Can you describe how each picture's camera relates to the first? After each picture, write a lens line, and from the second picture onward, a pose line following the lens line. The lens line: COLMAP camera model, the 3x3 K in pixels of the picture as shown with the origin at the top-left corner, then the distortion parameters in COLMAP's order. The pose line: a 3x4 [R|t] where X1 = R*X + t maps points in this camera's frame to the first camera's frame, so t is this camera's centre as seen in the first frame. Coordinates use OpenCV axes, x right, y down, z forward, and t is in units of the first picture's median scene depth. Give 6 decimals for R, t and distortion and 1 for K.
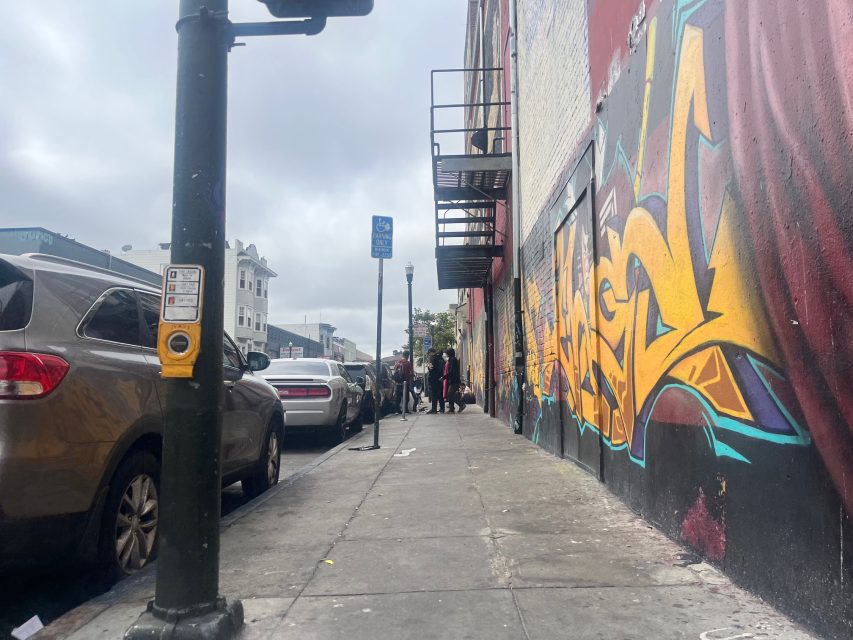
lens RADIAL K [[637.0, 0, 426.5], [0, 637.0, 320.0], [0, 0, 1]] dist [0.015370, -0.000313]
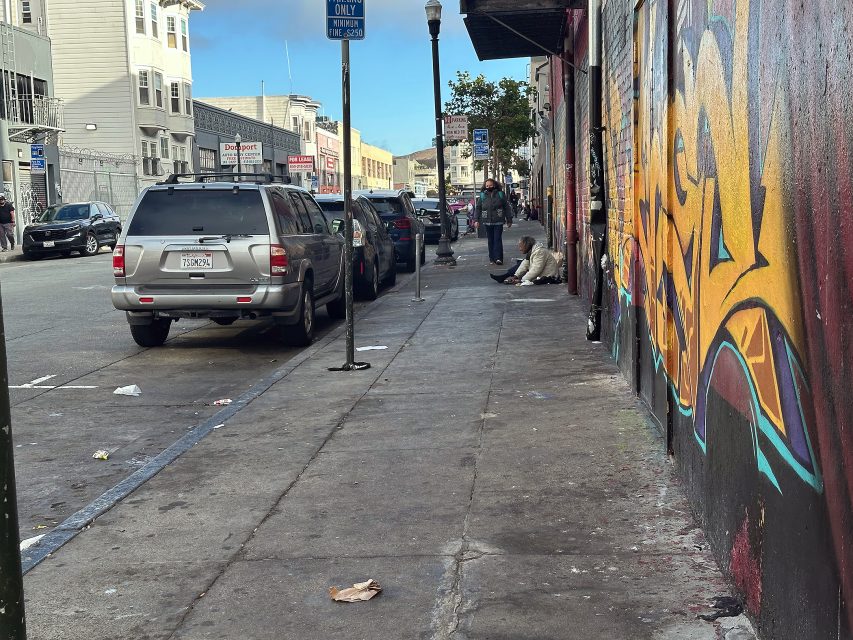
lens RADIAL K [[1187.8, 0, 426.3], [0, 1187.8, 342.3], [0, 0, 1]] dist [0.161168, -0.040061]
pose [[0.997066, -0.005093, -0.076376, 0.134020], [0.022720, 0.972510, 0.231752, -0.138396], [0.073096, -0.232807, 0.969772, -0.132585]]
